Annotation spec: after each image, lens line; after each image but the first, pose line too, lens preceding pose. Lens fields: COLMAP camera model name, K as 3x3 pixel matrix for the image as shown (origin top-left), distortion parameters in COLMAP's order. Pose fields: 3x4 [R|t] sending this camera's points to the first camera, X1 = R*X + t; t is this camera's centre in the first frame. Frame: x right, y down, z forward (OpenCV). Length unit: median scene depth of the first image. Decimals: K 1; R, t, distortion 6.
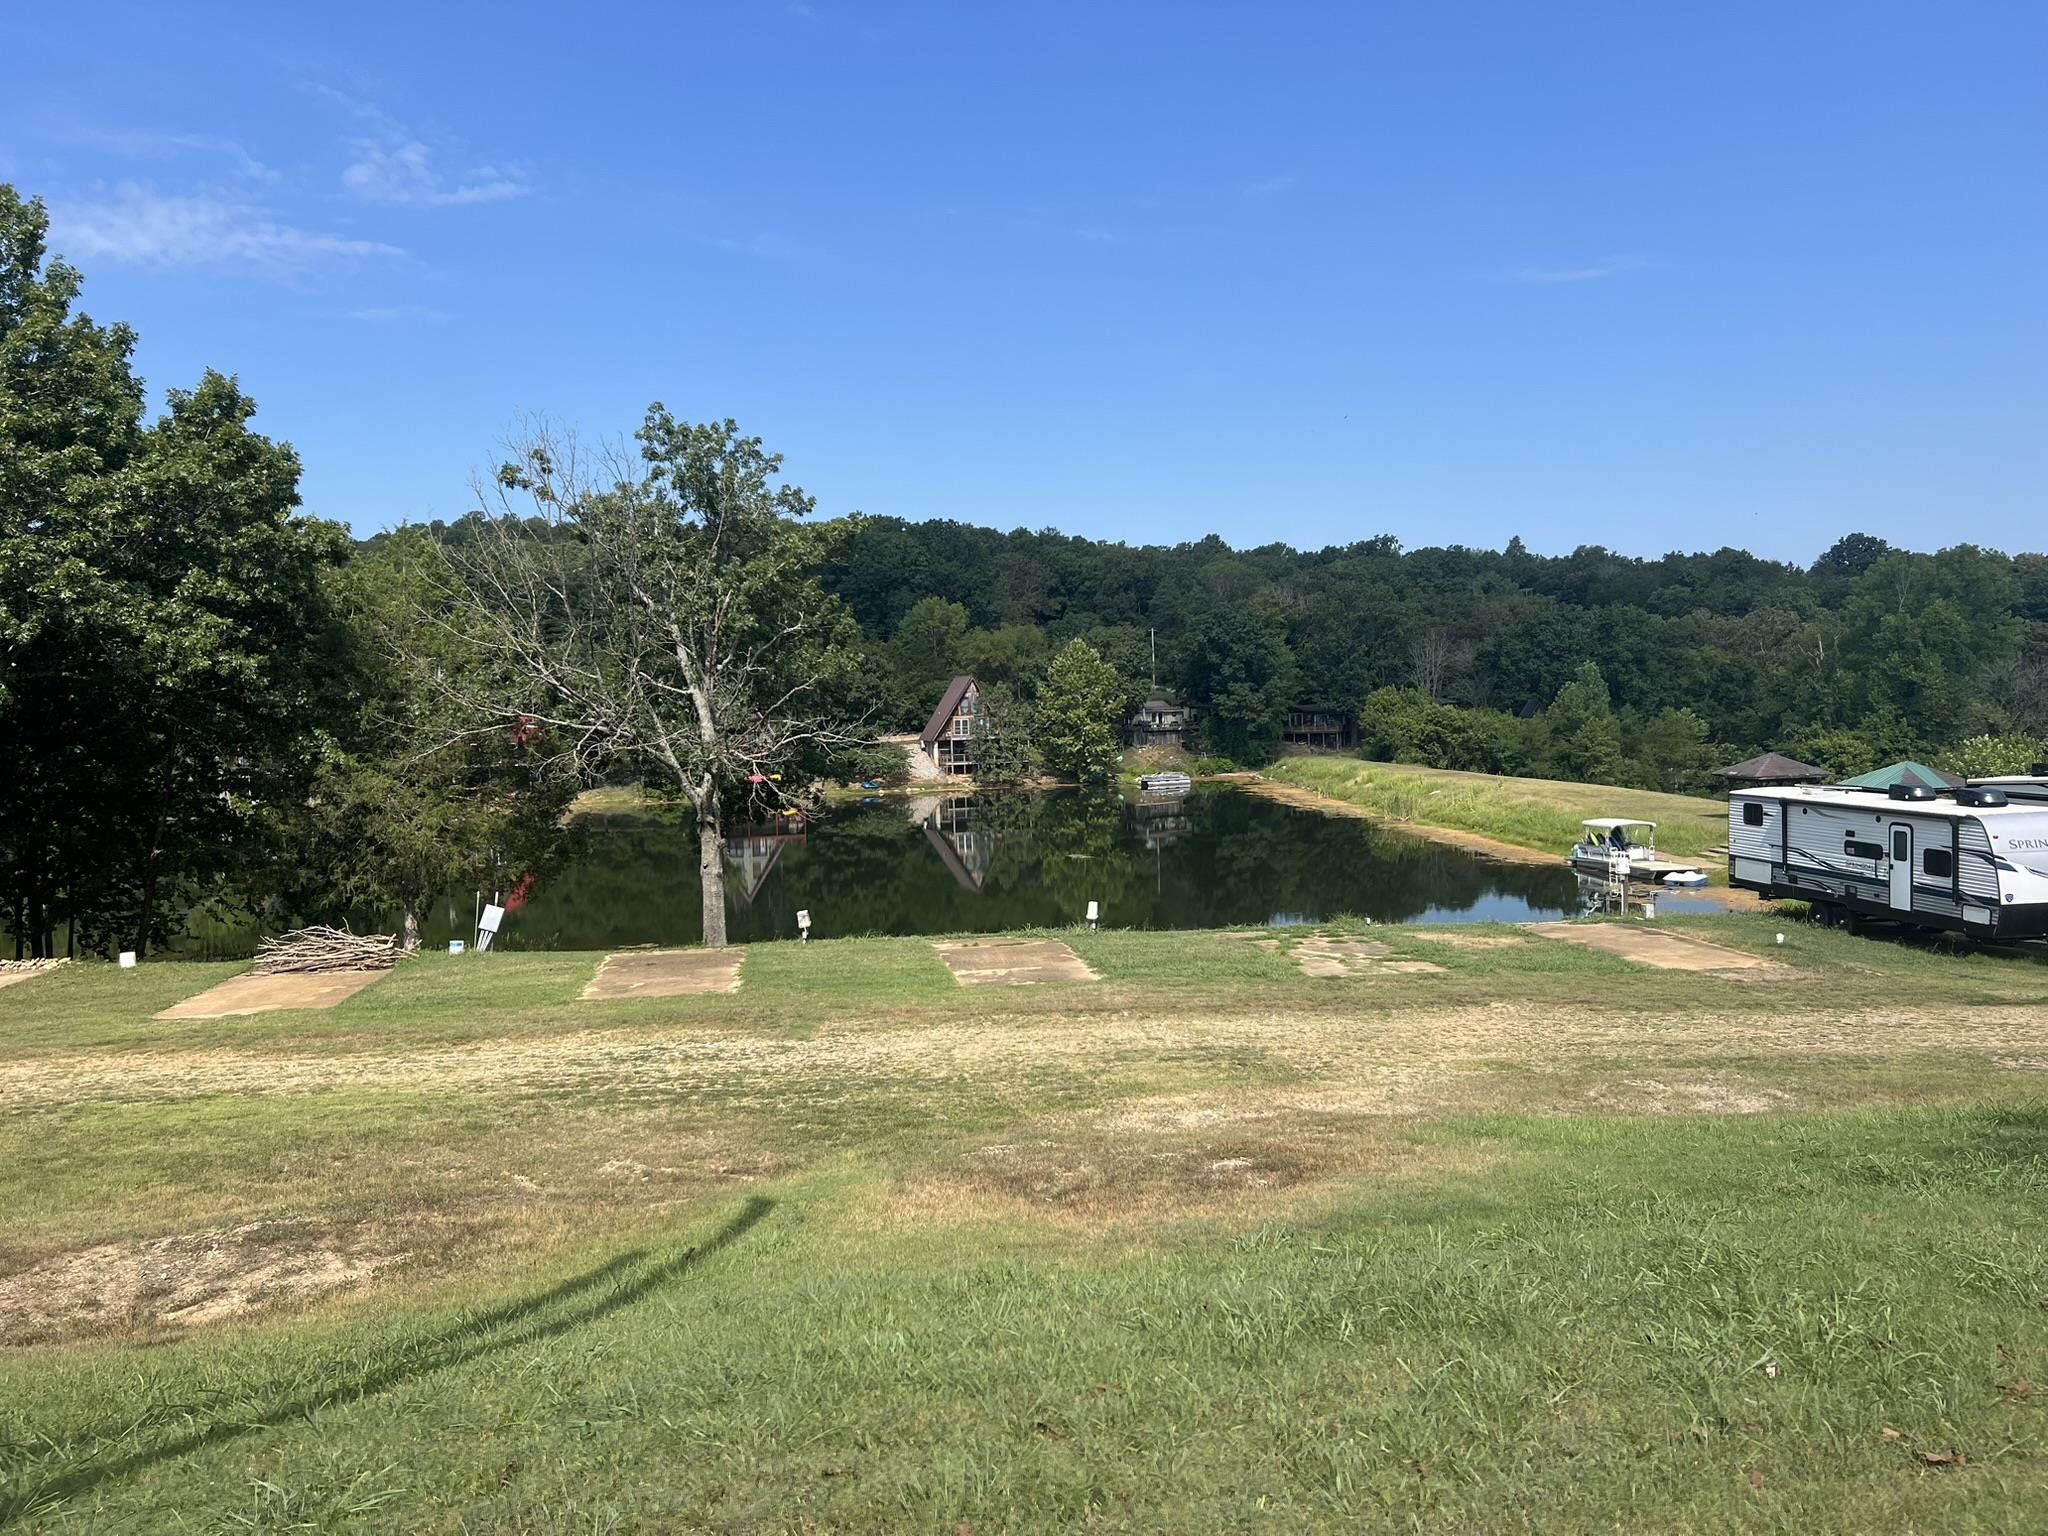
lens RADIAL K [[1533.9, 0, 976.0], [0, 1533.9, 793.1], [0, 0, 1]] dist [0.038146, -0.059018]
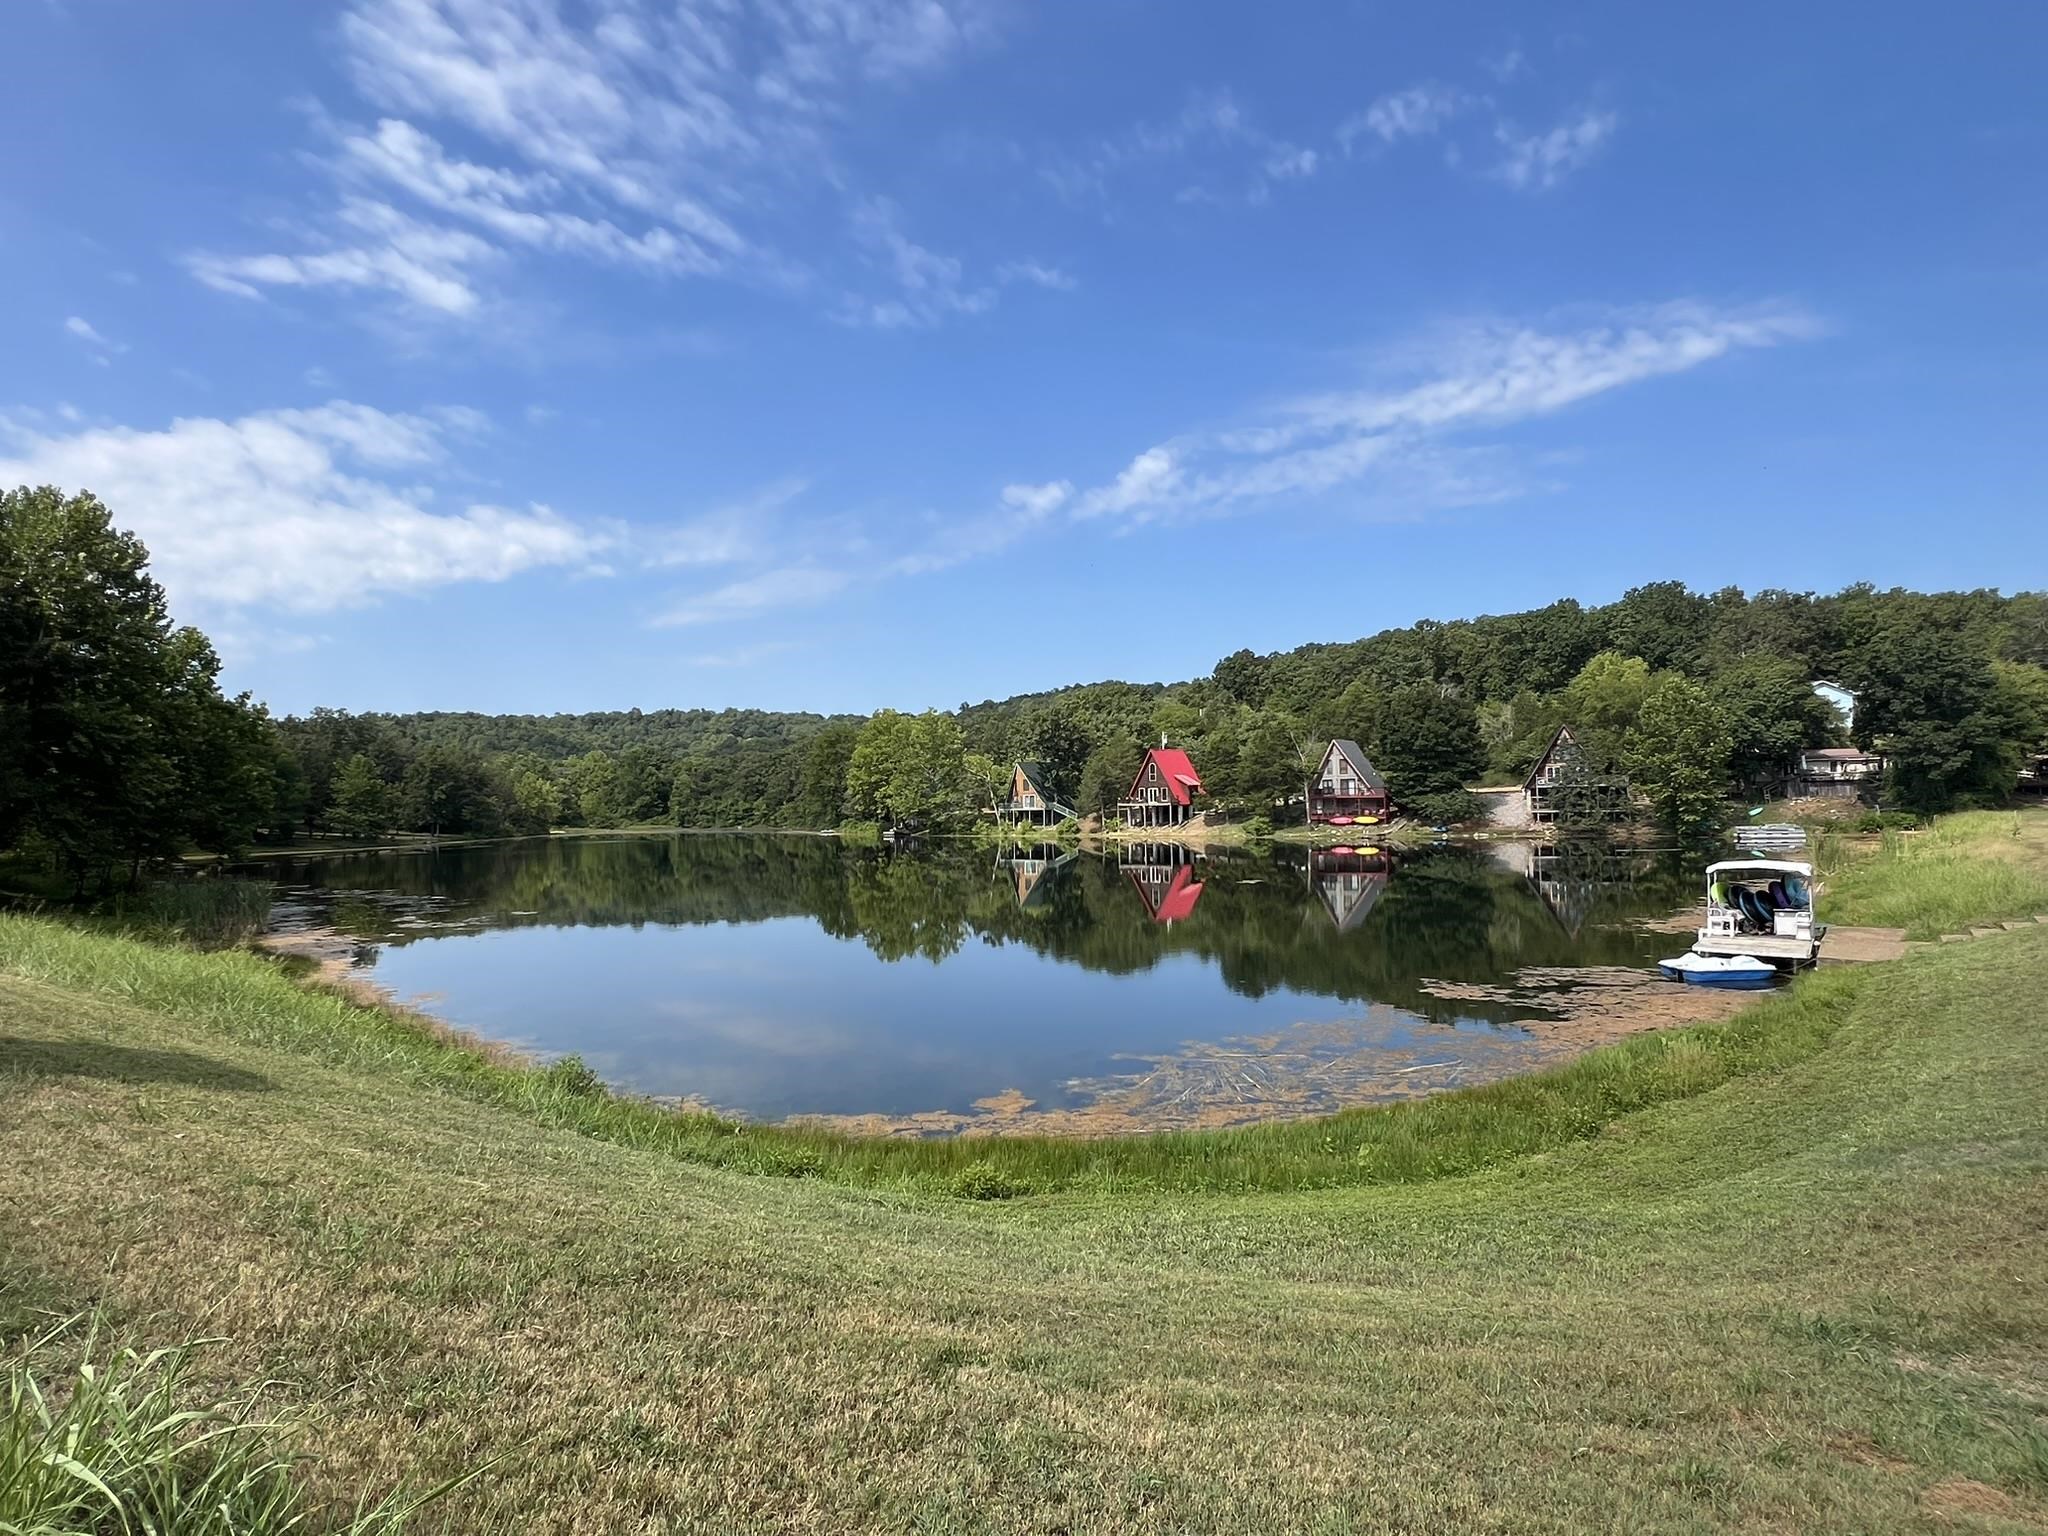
lens RADIAL K [[1111.4, 0, 1010.2], [0, 1111.4, 762.2], [0, 0, 1]] dist [-0.006162, 0.000666]
pose [[0.726271, -0.009280, -0.687346, 0.233102], [-0.044769, 0.997148, -0.060766, 0.008381], [0.685949, 0.074904, 0.723784, 0.246235]]
